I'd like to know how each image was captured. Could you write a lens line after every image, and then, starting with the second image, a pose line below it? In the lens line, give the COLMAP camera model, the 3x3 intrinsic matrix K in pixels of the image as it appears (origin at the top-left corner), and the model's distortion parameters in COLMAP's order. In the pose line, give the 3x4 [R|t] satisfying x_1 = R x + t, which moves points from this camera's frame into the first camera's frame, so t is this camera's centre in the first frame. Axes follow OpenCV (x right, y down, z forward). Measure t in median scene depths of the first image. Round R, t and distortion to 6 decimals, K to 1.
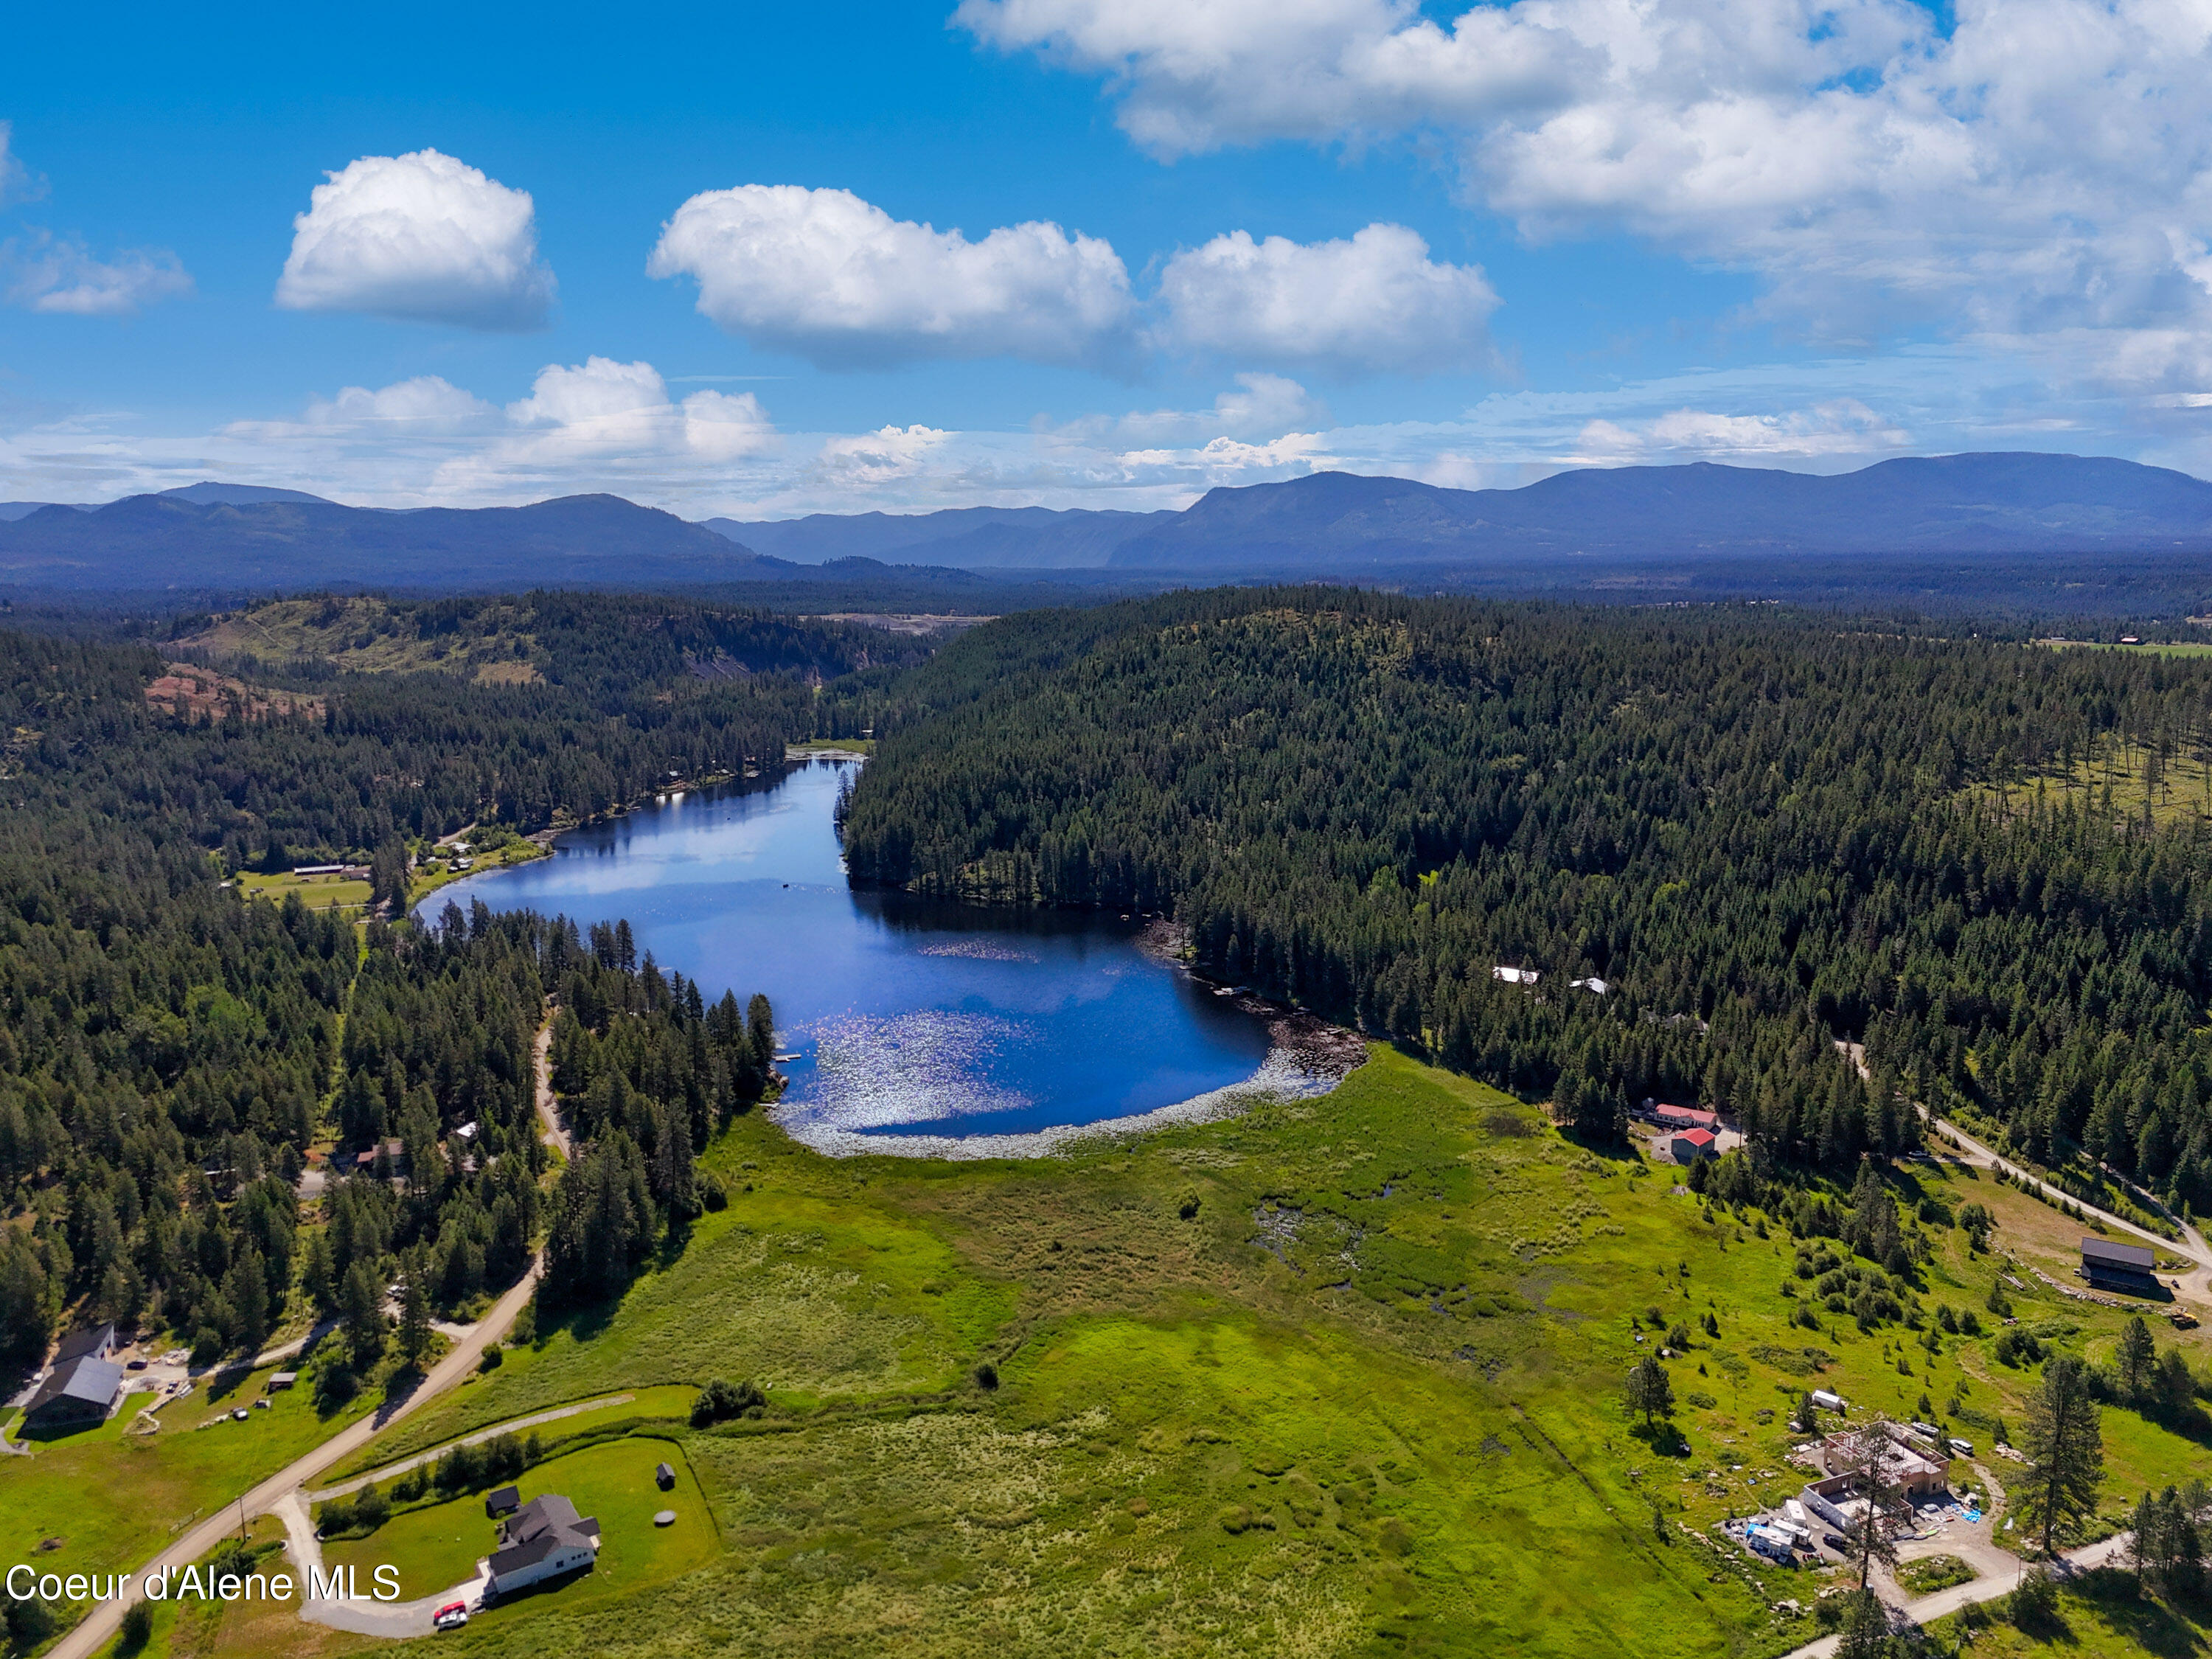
lens RADIAL K [[1597.7, 0, 1096.4], [0, 1597.7, 832.4], [0, 0, 1]] dist [0.060216, -0.072681]
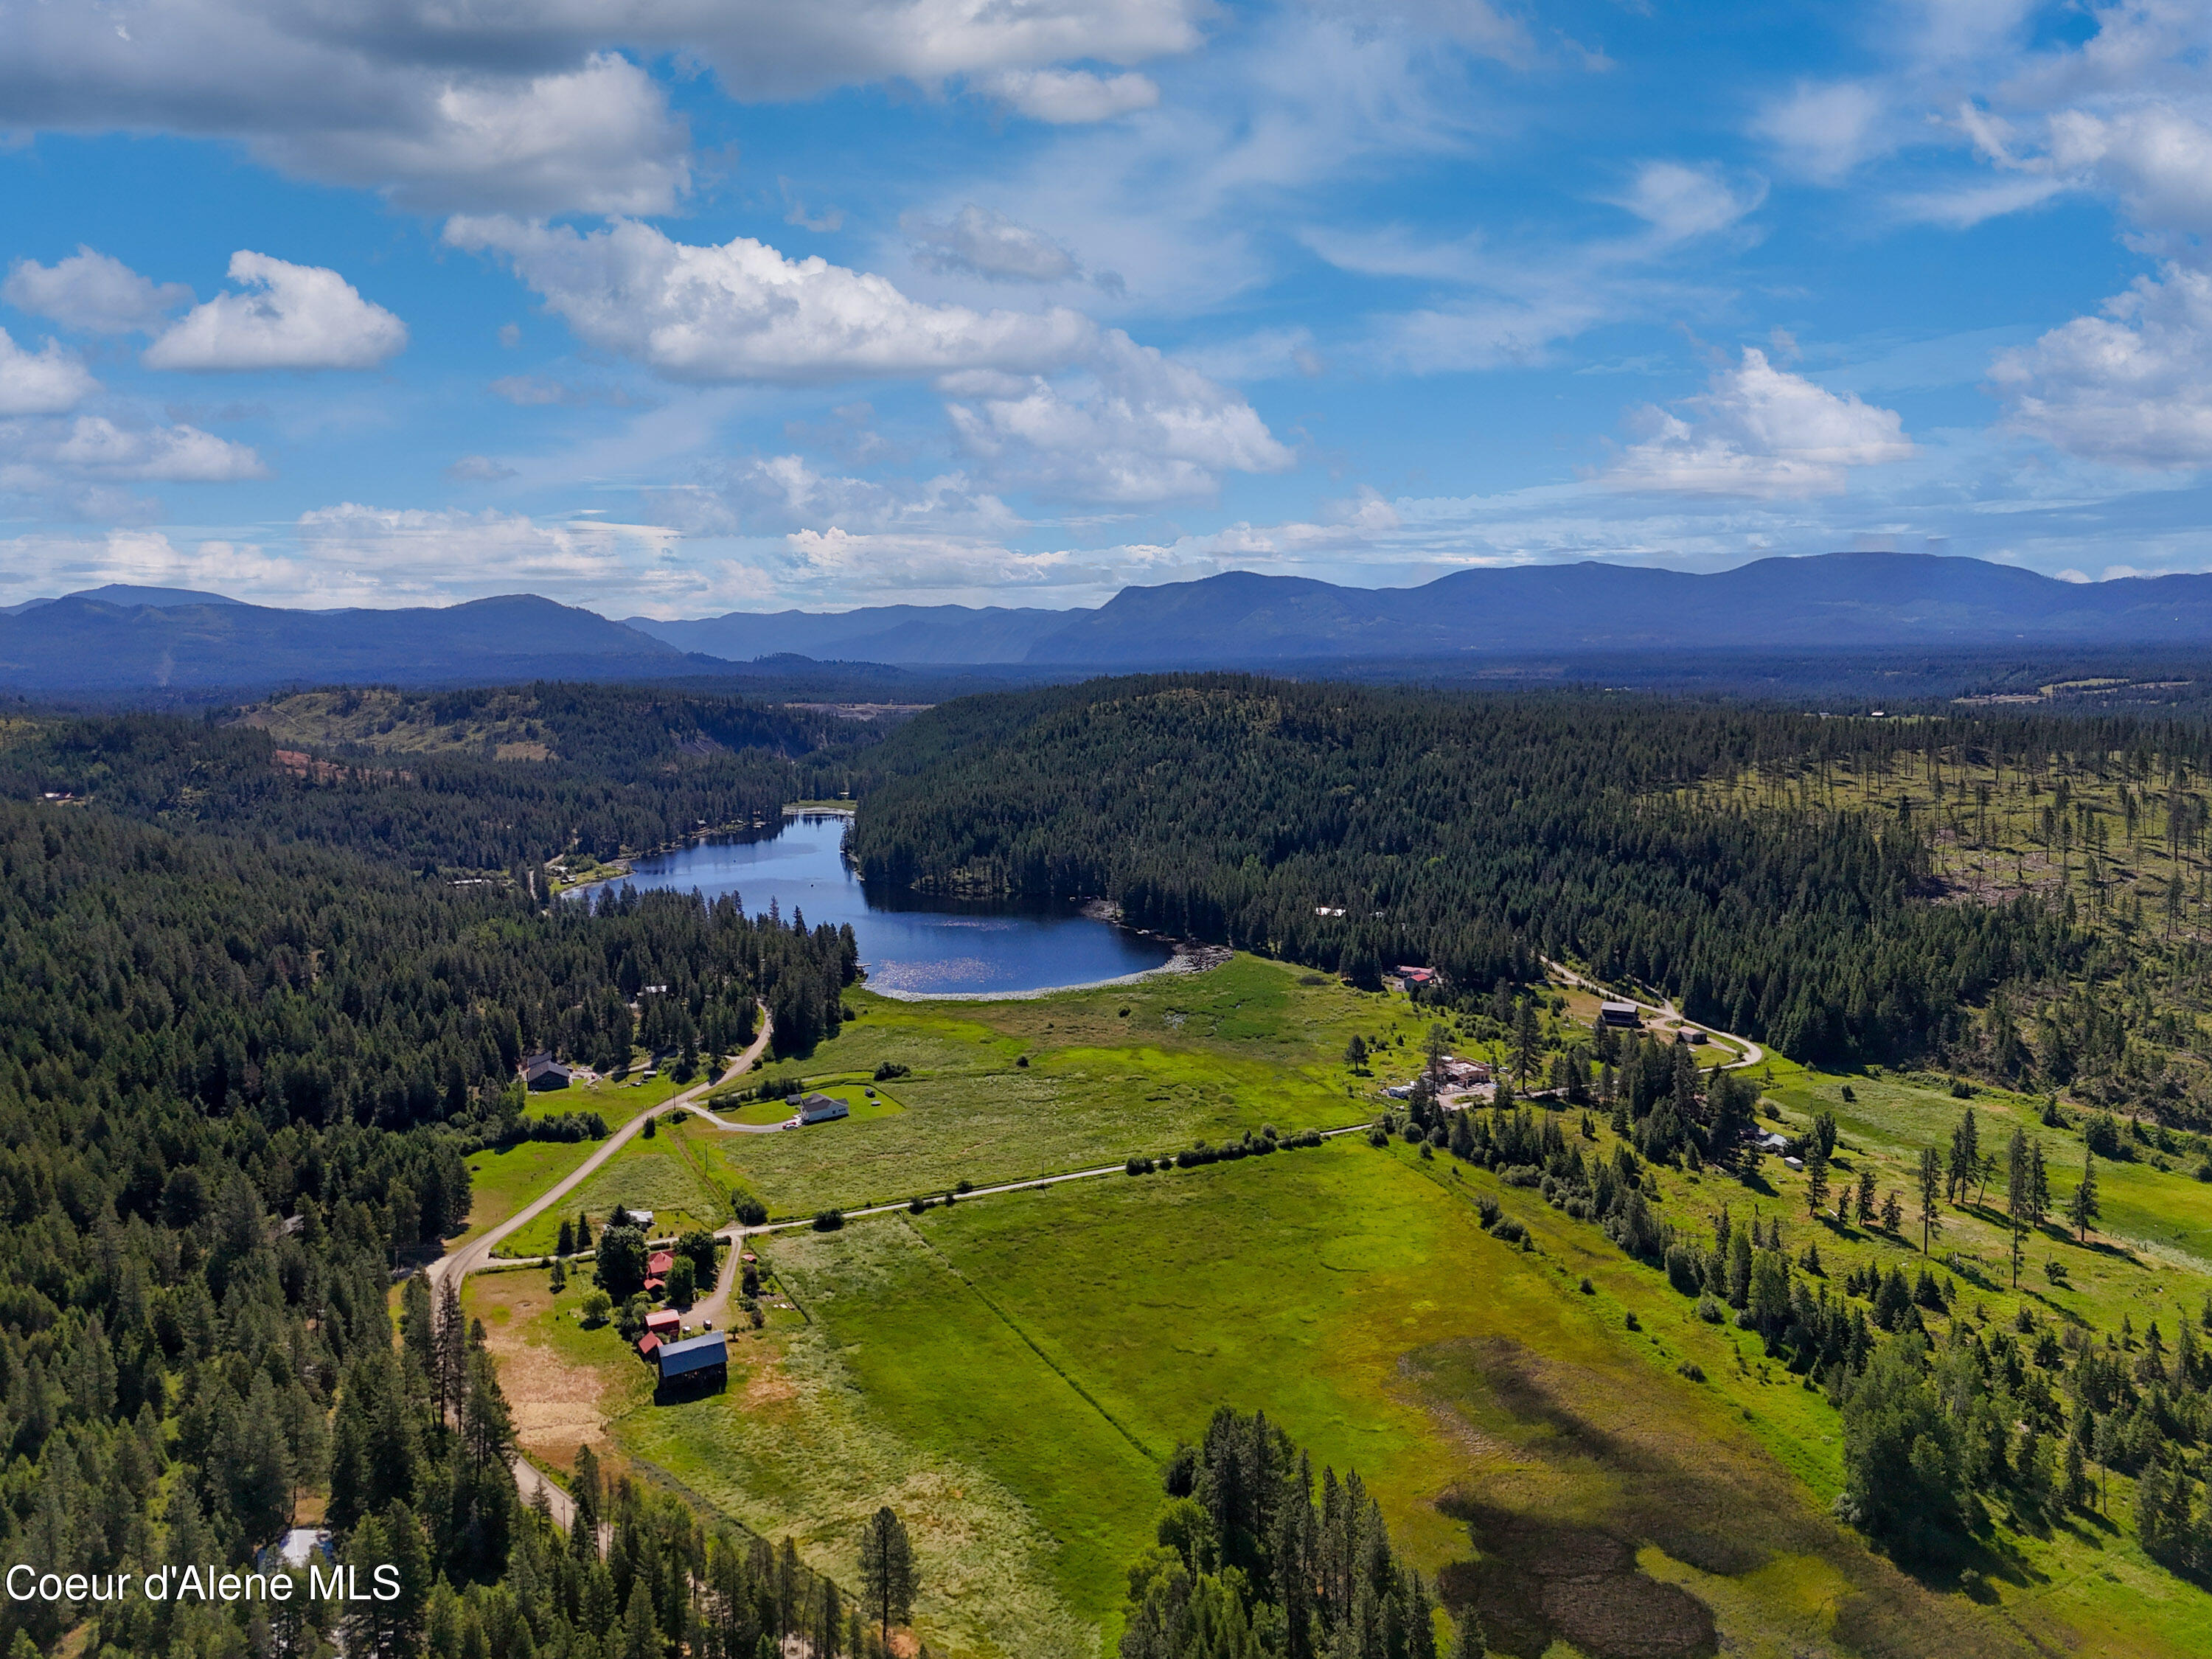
lens RADIAL K [[1597.7, 0, 1096.4], [0, 1597.7, 832.4], [0, 0, 1]] dist [0.060216, -0.072681]
pose [[0.998594, -0.010896, 0.051883, -0.026811], [0.013937, 0.998183, -0.058615, 0.062080], [-0.051150, 0.059256, 0.996932, -0.329298]]
